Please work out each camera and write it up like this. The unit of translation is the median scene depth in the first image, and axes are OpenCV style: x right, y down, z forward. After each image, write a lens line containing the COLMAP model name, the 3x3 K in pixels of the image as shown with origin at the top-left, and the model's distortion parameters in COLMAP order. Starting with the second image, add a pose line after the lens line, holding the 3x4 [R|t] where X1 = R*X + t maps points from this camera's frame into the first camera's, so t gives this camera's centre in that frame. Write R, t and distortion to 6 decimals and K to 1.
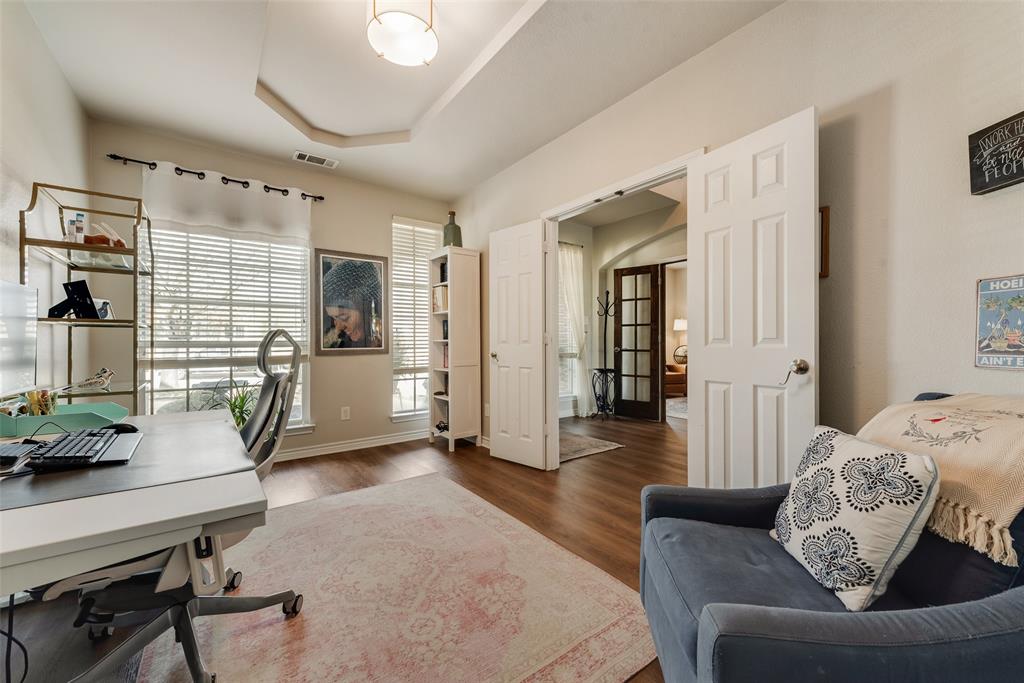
lens RADIAL K [[401.0, 0, 511.0], [0, 401.0, 334.4], [0, 0, 1]] dist [0.010793, -0.003288]
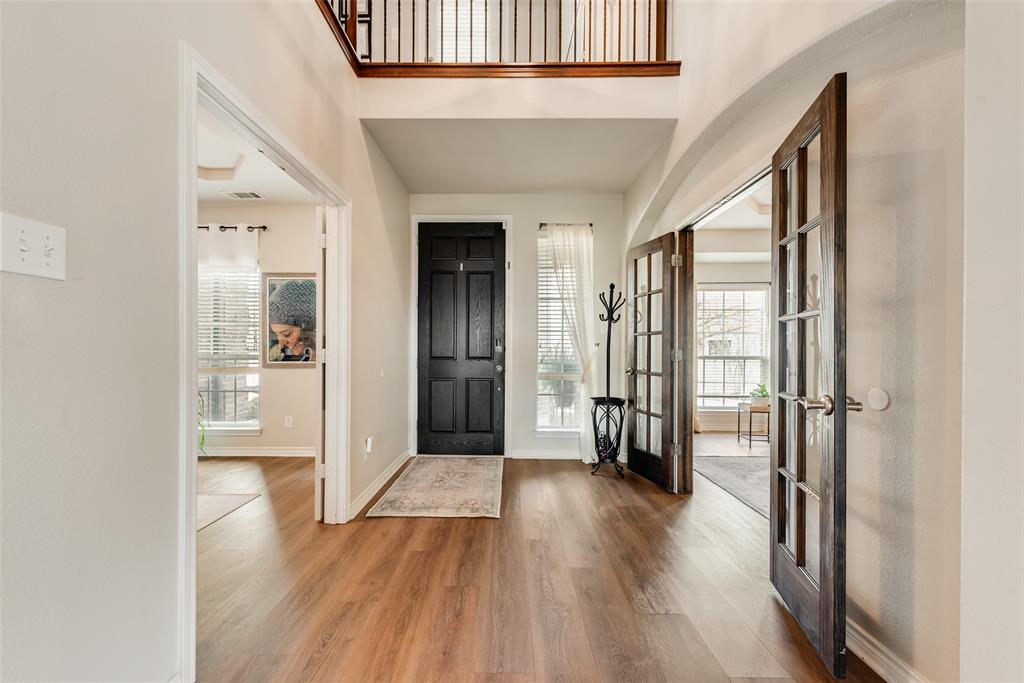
lens RADIAL K [[401.0, 0, 508.5], [0, 401.0, 348.7], [0, 0, 1]] dist [0.010793, -0.003288]
pose [[0.794580, -0.002319, -0.607155, 0.725668], [0.005148, 0.999982, 0.002918, -0.001118], [0.607138, -0.005444, 0.794578, 0.504698]]
